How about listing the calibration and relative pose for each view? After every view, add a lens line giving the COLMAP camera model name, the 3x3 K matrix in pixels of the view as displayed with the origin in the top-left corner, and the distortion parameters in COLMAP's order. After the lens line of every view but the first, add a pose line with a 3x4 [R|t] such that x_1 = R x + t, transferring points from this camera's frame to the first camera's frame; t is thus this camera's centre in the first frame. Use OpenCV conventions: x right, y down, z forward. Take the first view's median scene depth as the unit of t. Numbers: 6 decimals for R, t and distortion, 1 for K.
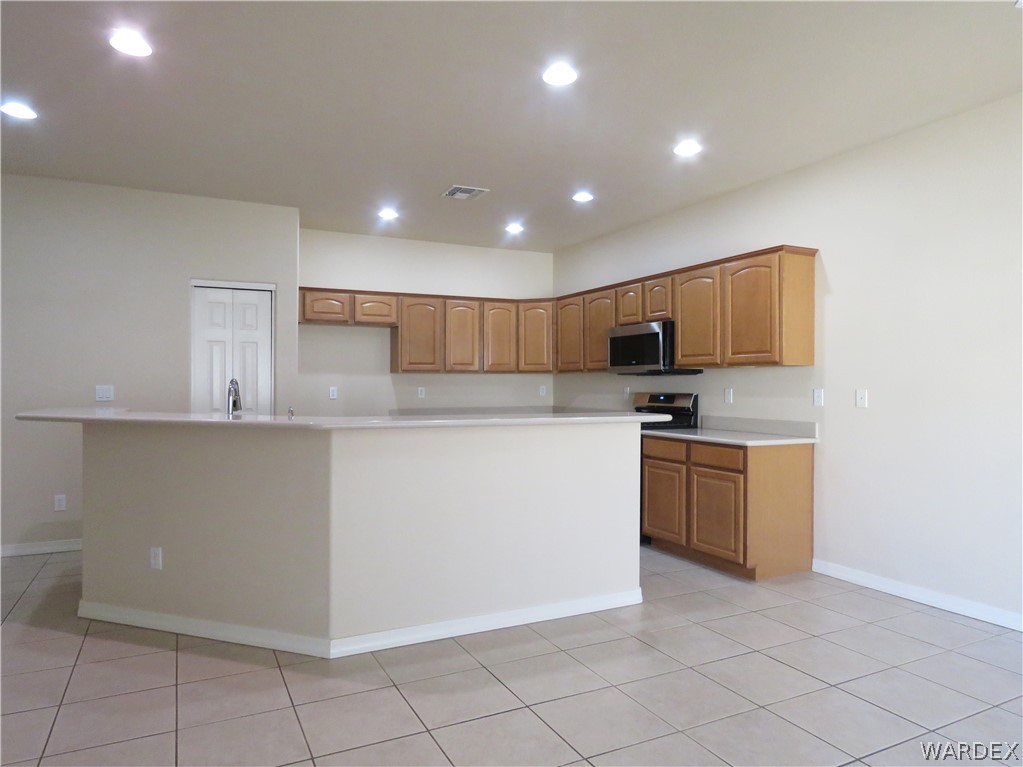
lens RADIAL K [[672.2, 0, 511.5], [0, 672.2, 383.5], [0, 0, 1]] dist [0.004174, 0.001533]
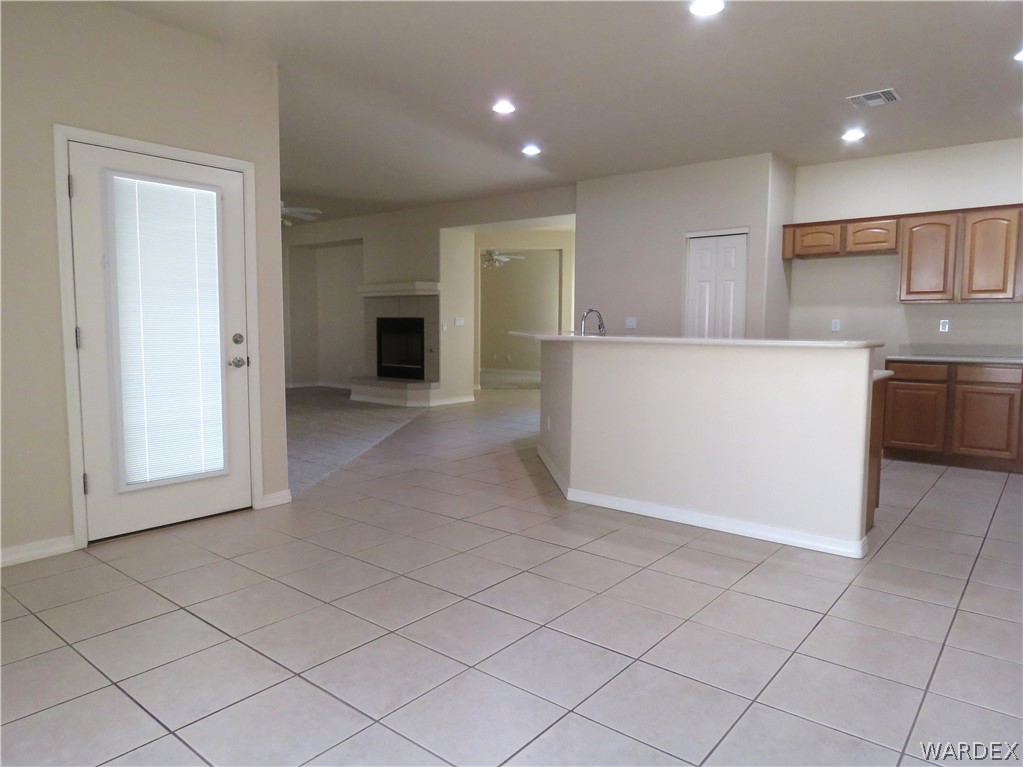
lens RADIAL K [[672.2, 0, 511.5], [0, 672.2, 383.5], [0, 0, 1]] dist [0.004174, 0.001533]
pose [[0.410652, 0.081631, -0.908131, 0.510644], [-0.005145, 0.996176, 0.087219, 0.017256], [0.911778, -0.031144, 0.409501, 0.156857]]
